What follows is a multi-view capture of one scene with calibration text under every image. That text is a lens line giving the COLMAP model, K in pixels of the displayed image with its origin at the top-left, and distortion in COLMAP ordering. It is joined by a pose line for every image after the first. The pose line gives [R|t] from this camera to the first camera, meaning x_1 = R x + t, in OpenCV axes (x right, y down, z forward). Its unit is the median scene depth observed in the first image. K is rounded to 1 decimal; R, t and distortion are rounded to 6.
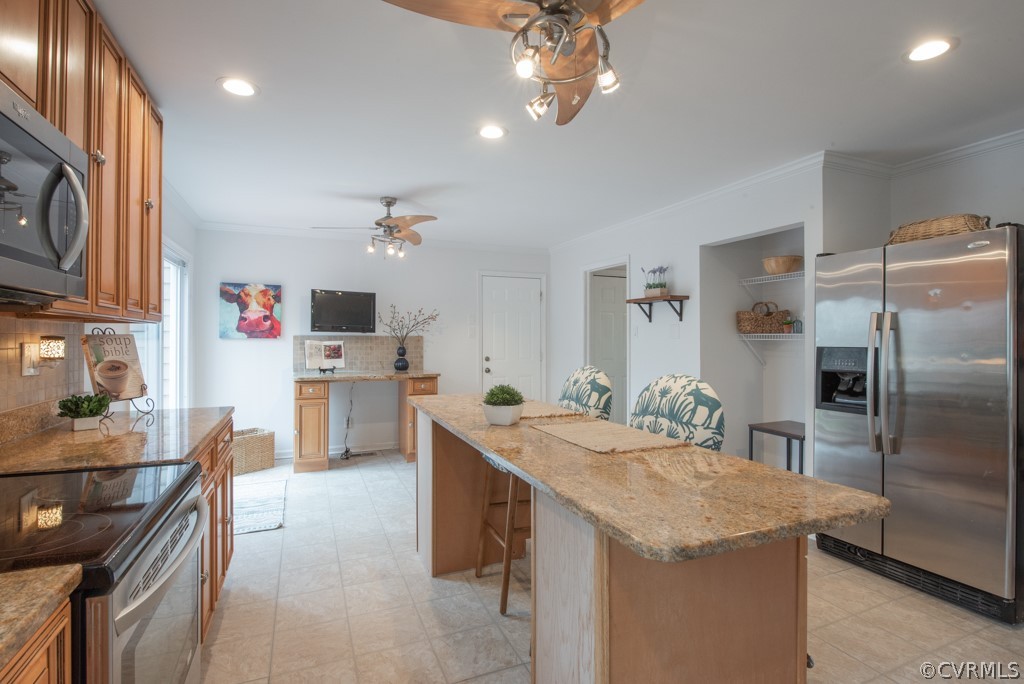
lens RADIAL K [[496.0, 0, 506.8], [0, 496.0, 334.6], [0, 0, 1]] dist [-0.004714, -0.005333]
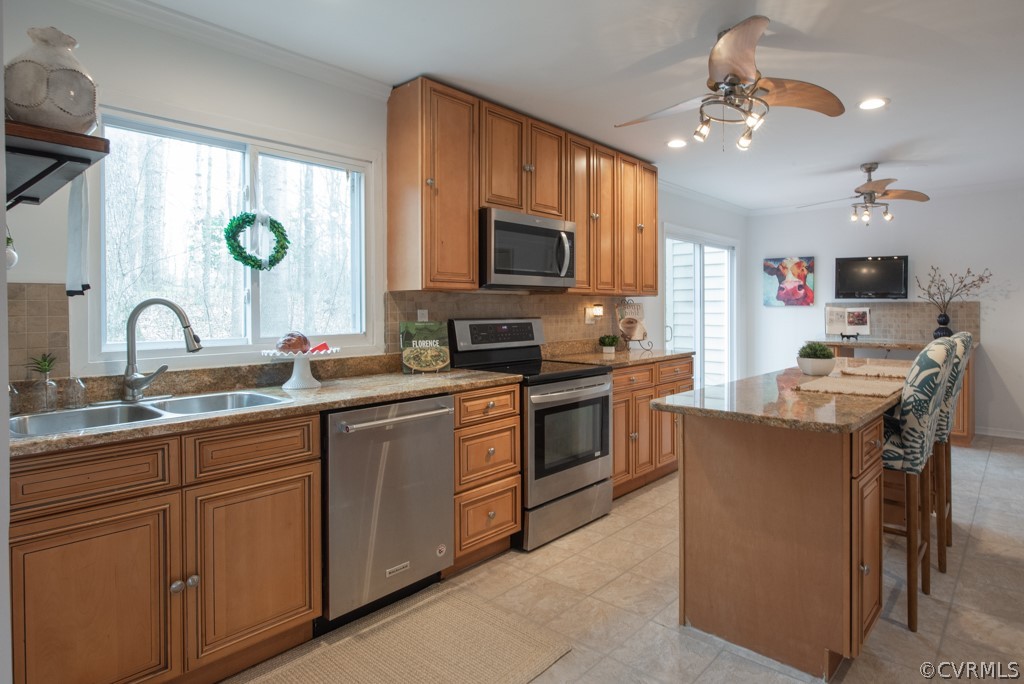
lens RADIAL K [[553.3, 0, 549.9], [0, 553.3, 319.1], [0, 0, 1]] dist [0.000423, -0.010352]
pose [[0.458564, 0.013831, -0.888554, 0.427899], [0.011903, 0.999694, 0.021704, 0.005087], [0.888582, -0.020529, 0.458259, -0.084852]]
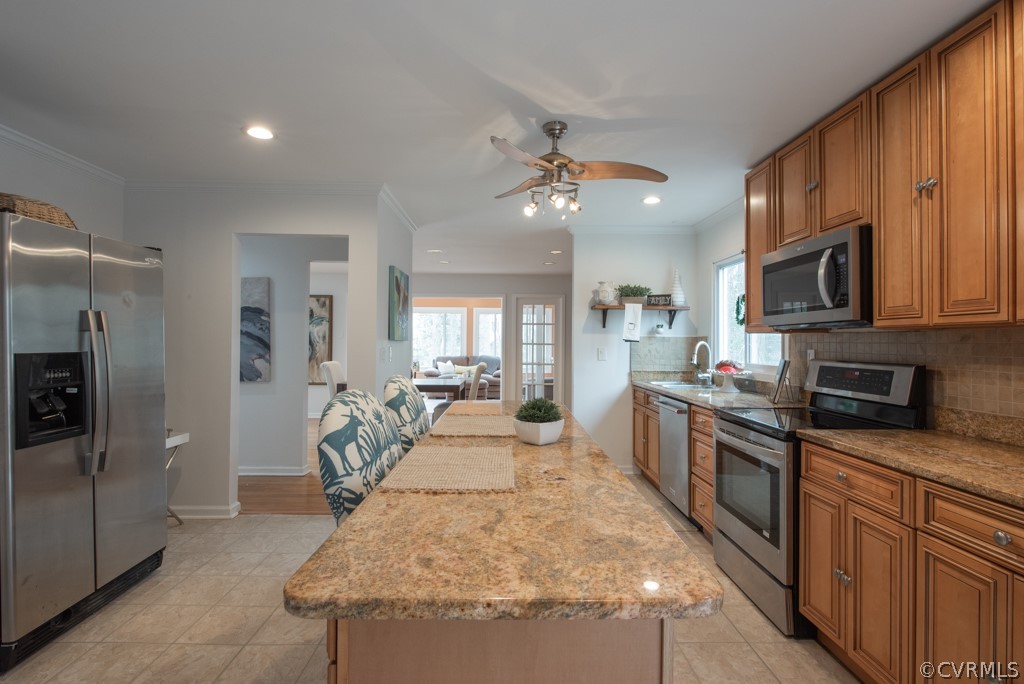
lens RADIAL K [[496.0, 0, 519.0], [0, 496.0, 337.3], [0, 0, 1]] dist [-0.004714, -0.005333]
pose [[-0.939568, -0.003309, 0.342345, -0.133184], [-0.009757, 0.999806, -0.017117, 0.005379], [-0.342222, -0.019423, -0.939418, 0.895844]]
